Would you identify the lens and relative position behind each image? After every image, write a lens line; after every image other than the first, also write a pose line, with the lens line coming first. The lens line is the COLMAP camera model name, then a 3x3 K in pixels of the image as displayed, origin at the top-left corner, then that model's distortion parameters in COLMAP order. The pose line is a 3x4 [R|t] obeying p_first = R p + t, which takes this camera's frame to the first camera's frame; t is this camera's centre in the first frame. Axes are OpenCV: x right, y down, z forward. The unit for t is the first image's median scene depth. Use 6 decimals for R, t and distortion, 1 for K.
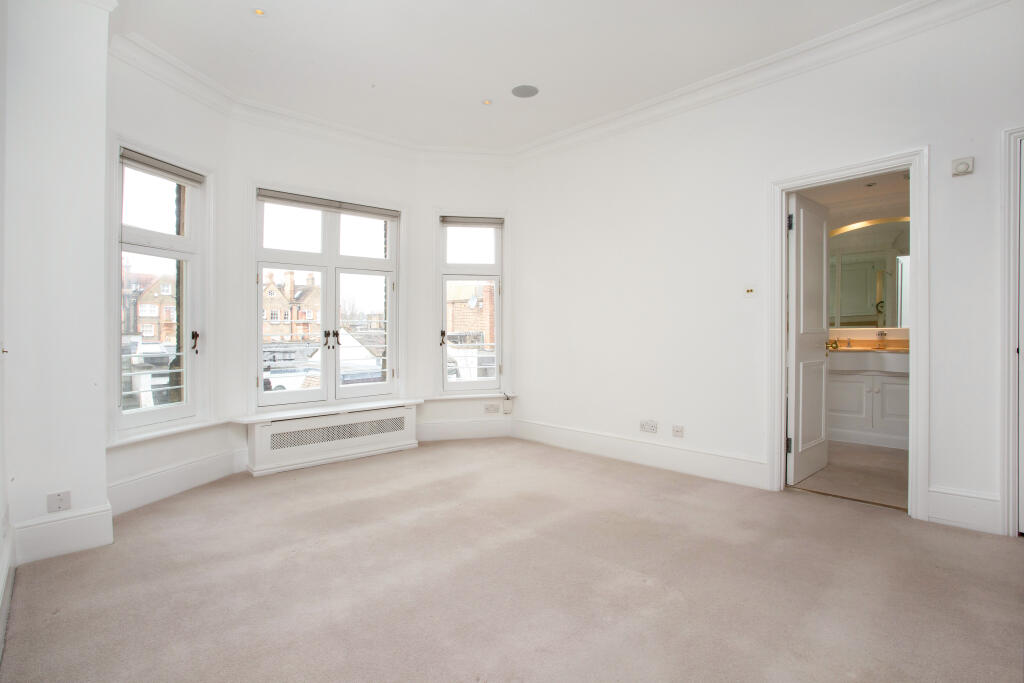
lens RADIAL K [[513.1, 0, 512.2], [0, 513.1, 329.2], [0, 0, 1]] dist [-0.002204, -0.000211]
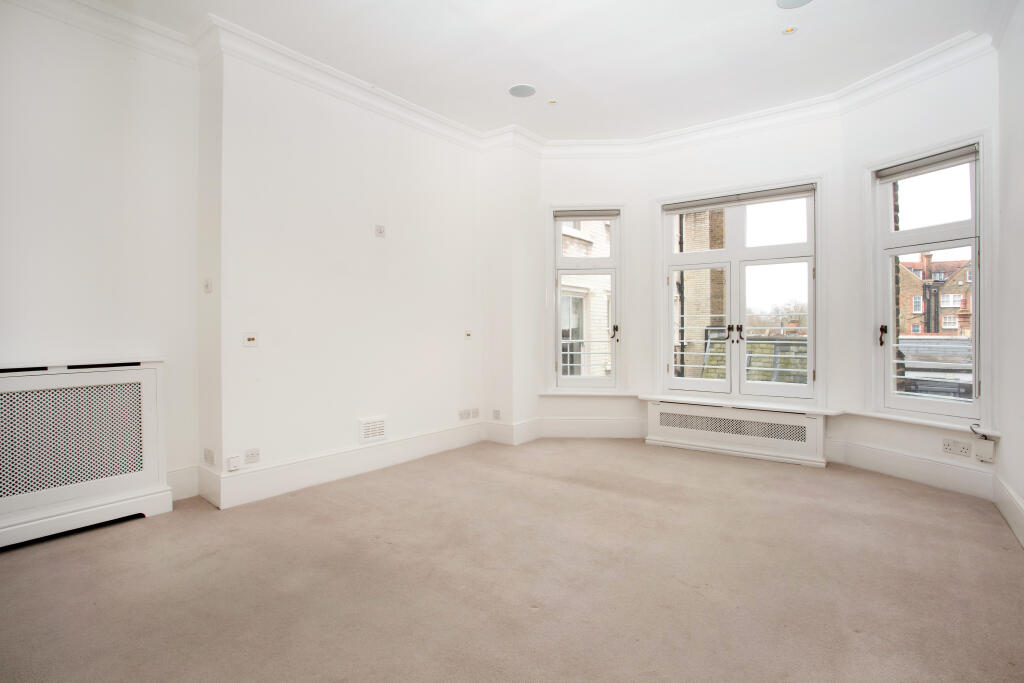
lens RADIAL K [[507.8, 0, 512.4], [0, 507.8, 324.5], [0, 0, 1]] dist [0.003076, 0.001129]
pose [[0.203866, 0.004452, -0.978989, 0.503017], [0.003083, 0.999982, 0.005189, -0.004150], [0.978994, -0.004076, 0.203848, 0.348947]]
